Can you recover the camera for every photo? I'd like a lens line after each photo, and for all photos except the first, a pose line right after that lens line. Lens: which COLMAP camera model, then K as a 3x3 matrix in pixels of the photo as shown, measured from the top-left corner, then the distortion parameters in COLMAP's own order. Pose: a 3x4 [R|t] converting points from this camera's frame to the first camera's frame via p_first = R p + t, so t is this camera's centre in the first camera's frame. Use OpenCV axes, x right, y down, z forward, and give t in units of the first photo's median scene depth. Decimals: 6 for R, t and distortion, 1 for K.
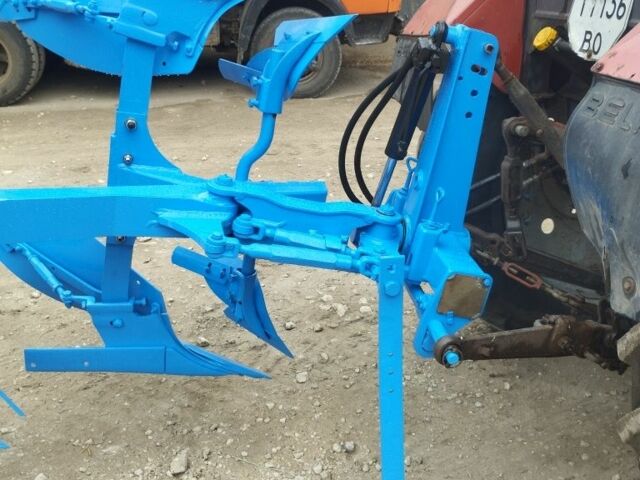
lens RADIAL K [[704.9, 0, 320.0], [0, 704.9, 228.3], [0, 0, 1]] dist [0.052347, -0.016438]
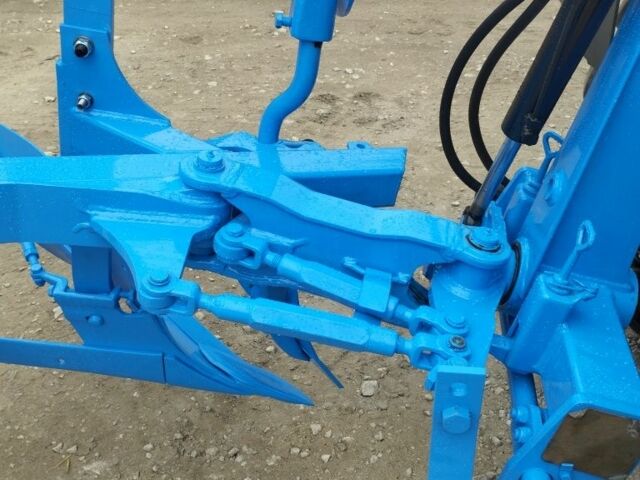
lens RADIAL K [[704.9, 0, 320.0], [0, 704.9, 228.3], [0, 0, 1]] dist [0.052347, -0.016438]
pose [[0.967426, 0.126994, -0.218999, 0.082571], [-0.079606, 0.973797, 0.213029, -0.131613], [0.240314, -0.188657, 0.952186, 0.398601]]
